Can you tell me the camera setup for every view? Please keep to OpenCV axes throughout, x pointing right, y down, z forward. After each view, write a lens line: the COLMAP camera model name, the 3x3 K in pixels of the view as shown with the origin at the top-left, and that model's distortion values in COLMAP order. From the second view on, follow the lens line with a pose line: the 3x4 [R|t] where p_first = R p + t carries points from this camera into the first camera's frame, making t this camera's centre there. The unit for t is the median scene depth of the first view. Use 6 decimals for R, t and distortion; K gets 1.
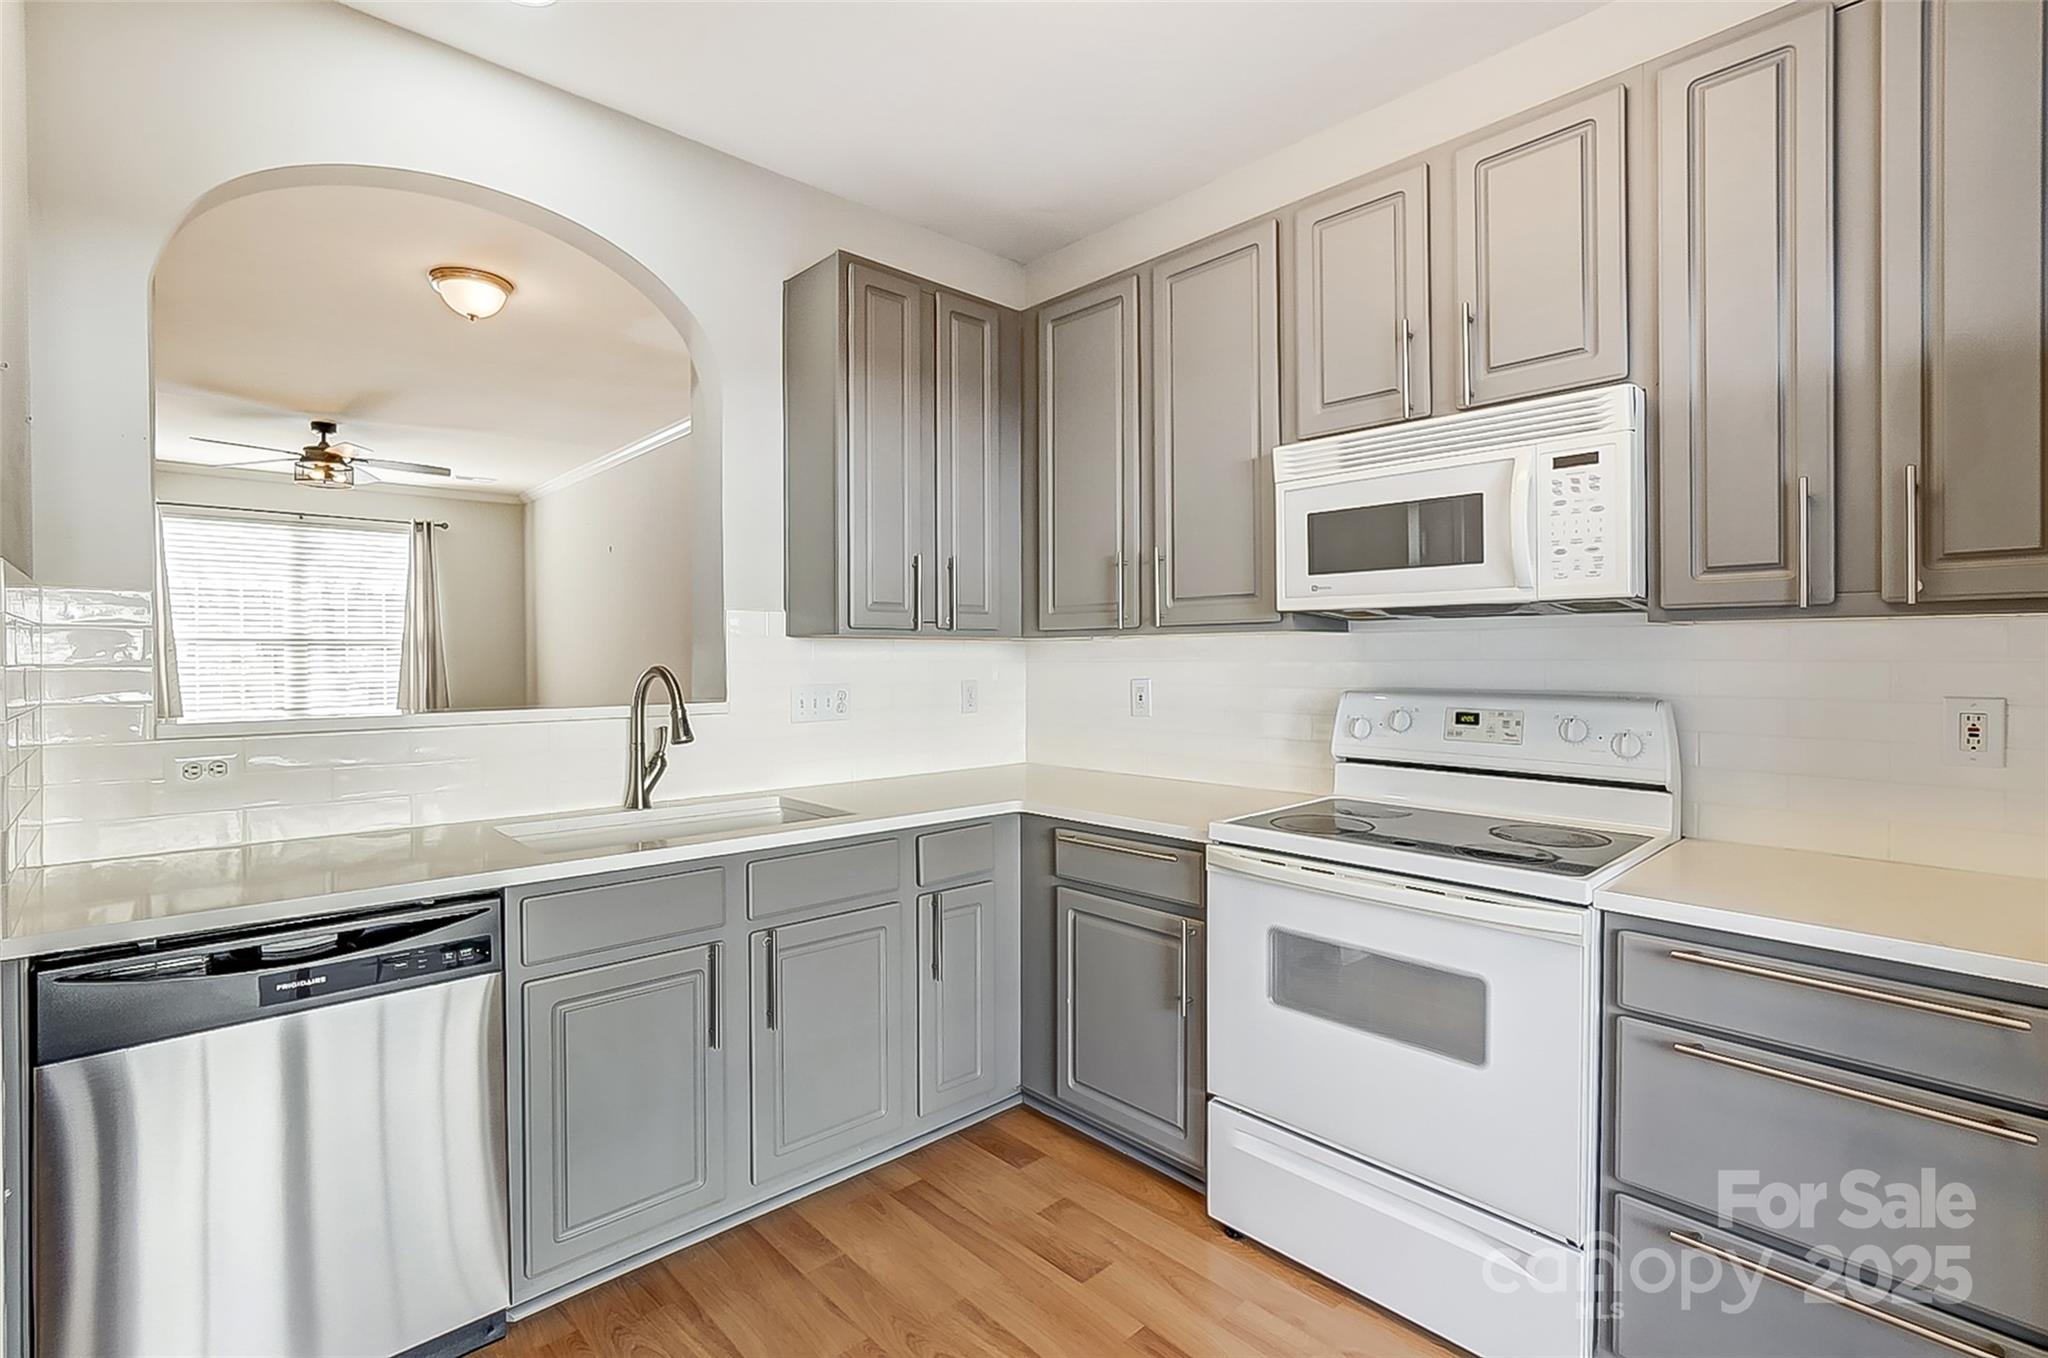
lens RADIAL K [[934.5, 0, 1020.8], [0, 934.5, 663.0], [0, 0, 1]] dist [-0.024579, 0.000254]
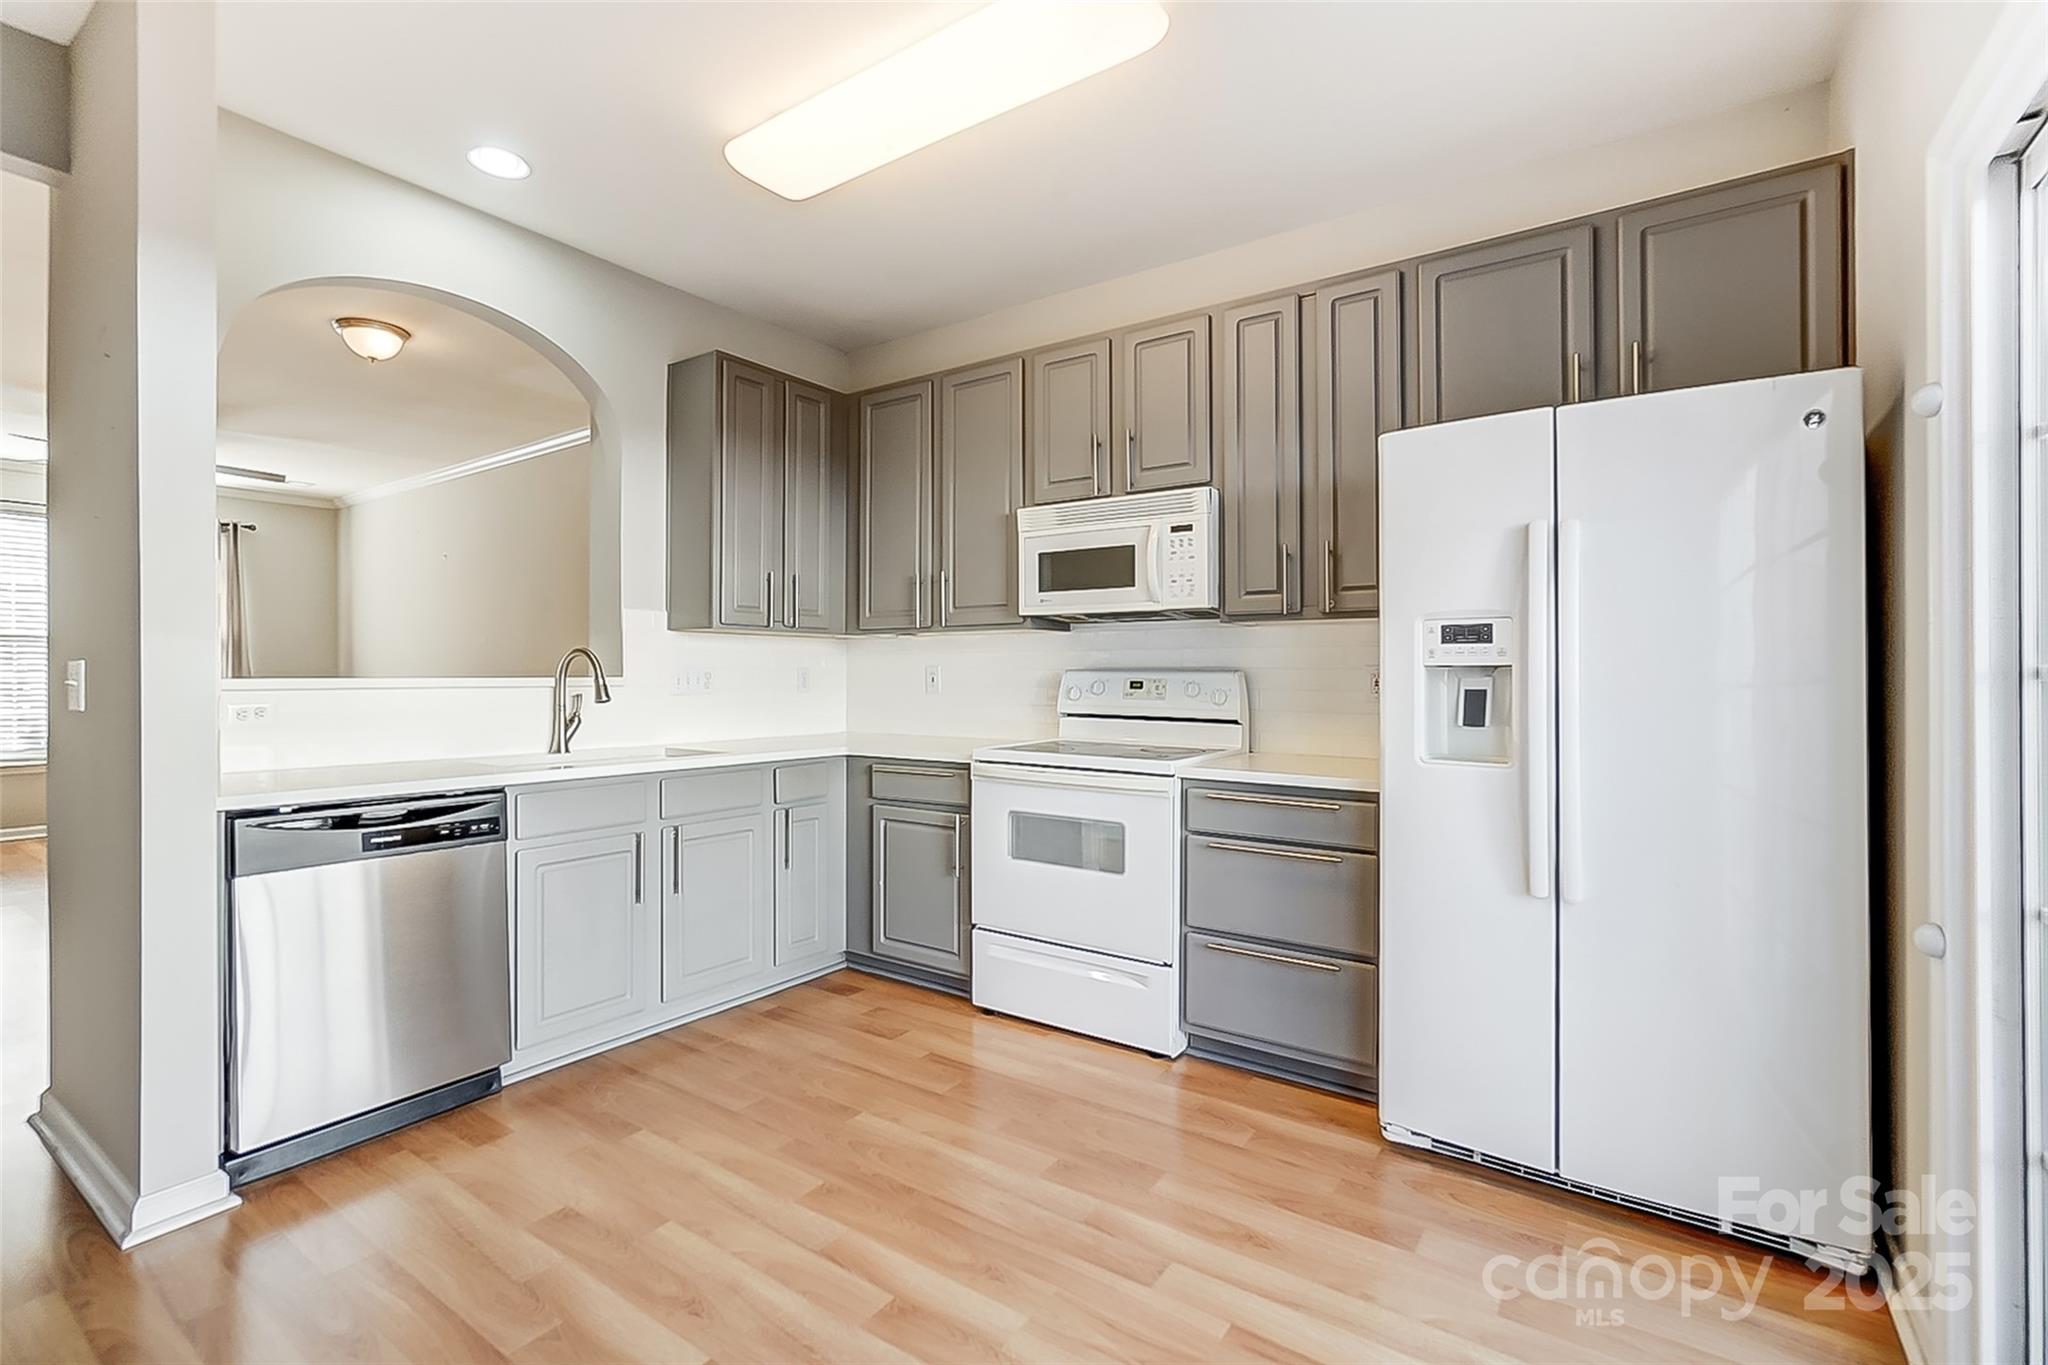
lens RADIAL K [[922.3, 0, 1020.6], [0, 922.3, 671.7], [0, 0, 1]] dist [-0.017157, -0.000029]
pose [[0.977862, 0.005751, 0.209173, -0.041962], [-0.003731, 0.999943, -0.010050, 0.053918], [-0.209219, 0.009047, 0.977827, -0.498897]]
